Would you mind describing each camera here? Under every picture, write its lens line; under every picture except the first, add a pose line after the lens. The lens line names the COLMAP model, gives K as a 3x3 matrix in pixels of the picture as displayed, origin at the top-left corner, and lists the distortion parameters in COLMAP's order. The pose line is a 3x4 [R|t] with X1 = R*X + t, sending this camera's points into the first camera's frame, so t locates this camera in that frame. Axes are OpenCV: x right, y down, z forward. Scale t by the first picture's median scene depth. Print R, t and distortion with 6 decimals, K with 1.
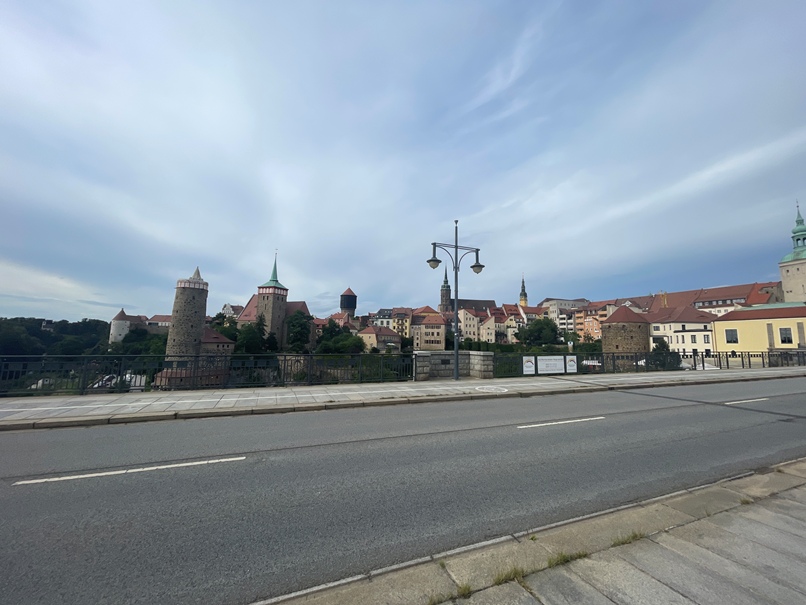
lens RADIAL K [[331.0, 0, 408.0], [0, 331.0, 299.6], [0, 0, 1]] dist [-0.002538, 0.000722]
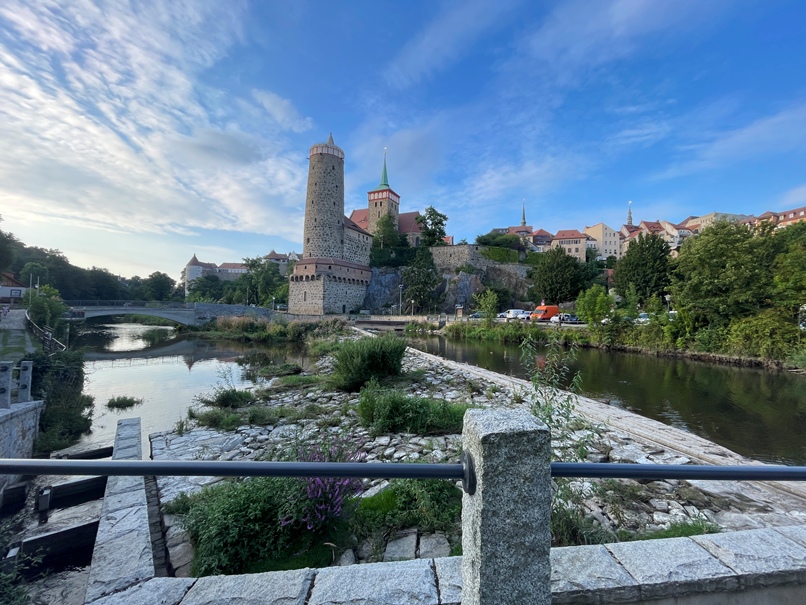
lens RADIAL K [[331.0, 0, 405.0], [0, 331.0, 302.6], [0, 0, 1]] dist [-0.002538, 0.000722]
pose [[0.994800, -0.007438, -0.101579, -0.243625], [0.017358, 0.995120, 0.097130, 0.143182], [0.100361, -0.098388, 0.990074, 0.130356]]
